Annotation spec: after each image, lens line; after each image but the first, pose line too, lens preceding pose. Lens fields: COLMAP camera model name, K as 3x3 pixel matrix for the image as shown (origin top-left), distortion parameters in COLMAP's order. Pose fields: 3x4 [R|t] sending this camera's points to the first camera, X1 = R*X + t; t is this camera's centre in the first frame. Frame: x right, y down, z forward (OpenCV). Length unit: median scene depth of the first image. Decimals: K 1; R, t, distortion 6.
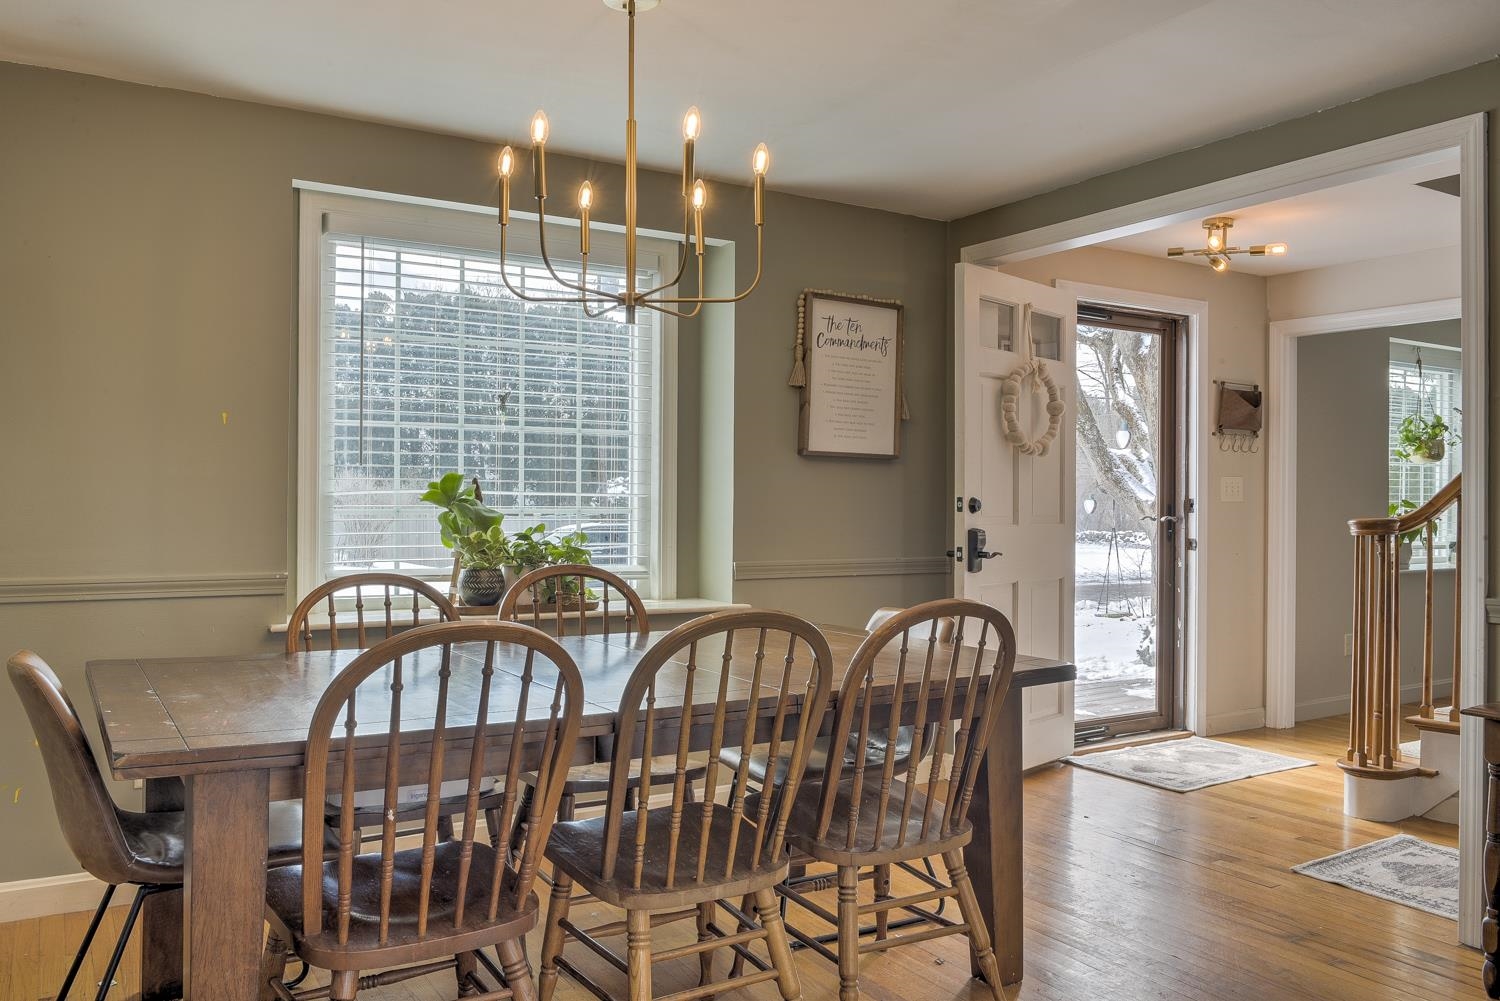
lens RADIAL K [[1187.8, 0, 739.6], [0, 1187.8, 506.9], [0, 0, 1]] dist [-0.029231, -0.008006]
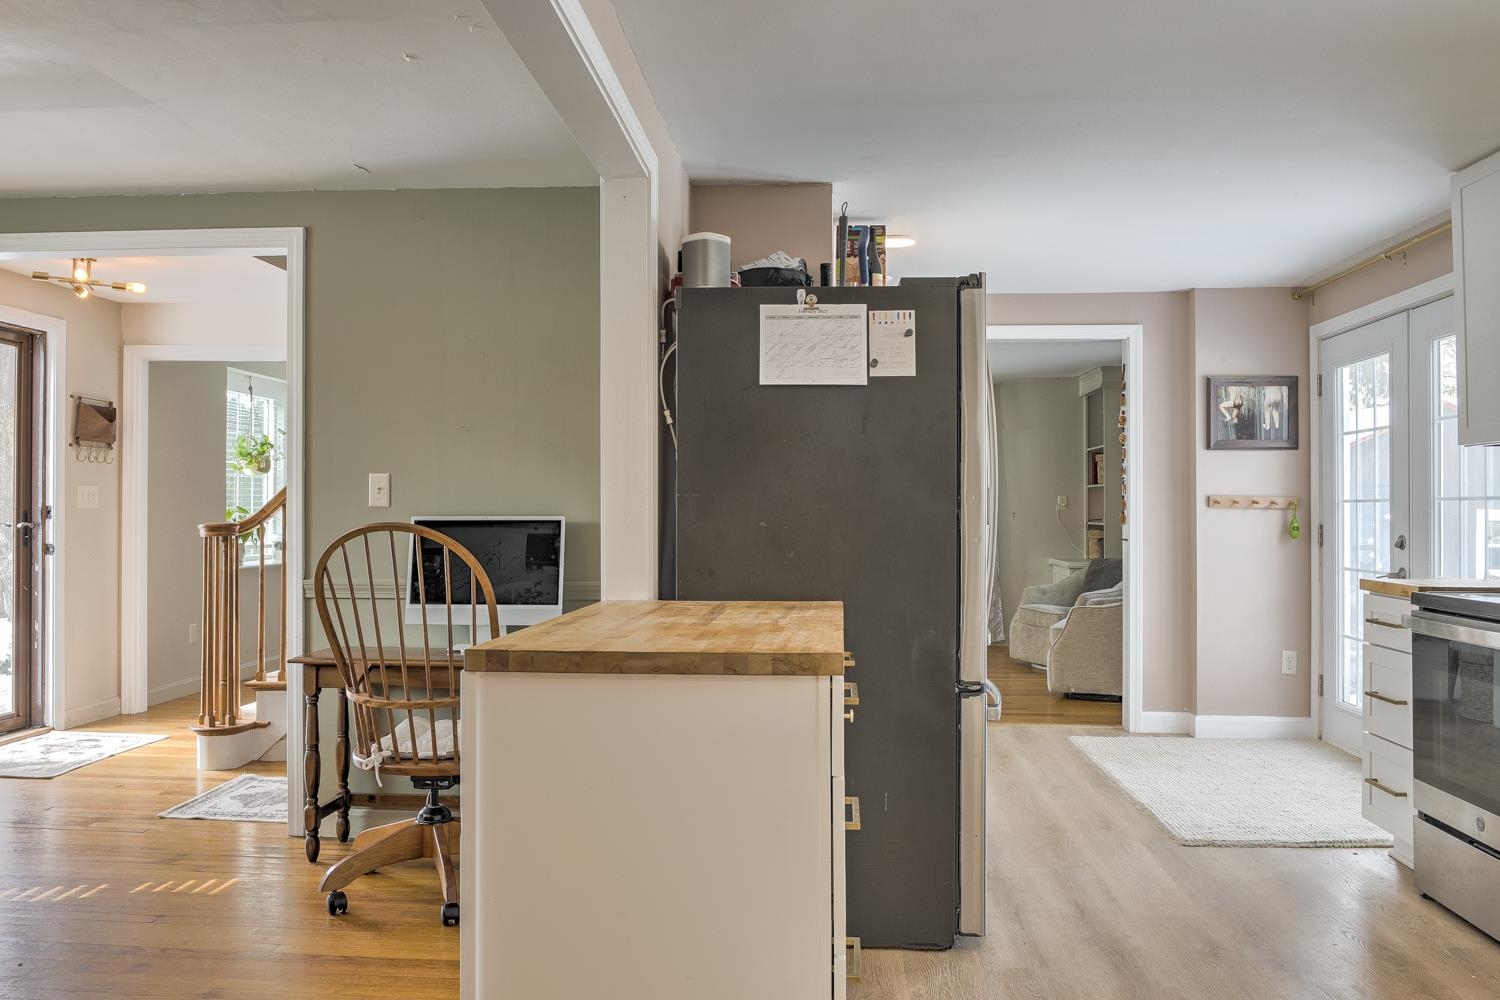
lens RADIAL K [[1187.8, 0, 739.6], [0, 1187.8, 506.4], [0, 0, 1]] dist [-0.029231, -0.008006]
pose [[0.605112, 0.000259, 0.796140, -0.080226], [0.003121, 0.999991, -0.002698, -0.001656], [-0.796134, 0.004117, 0.605106, -0.125762]]
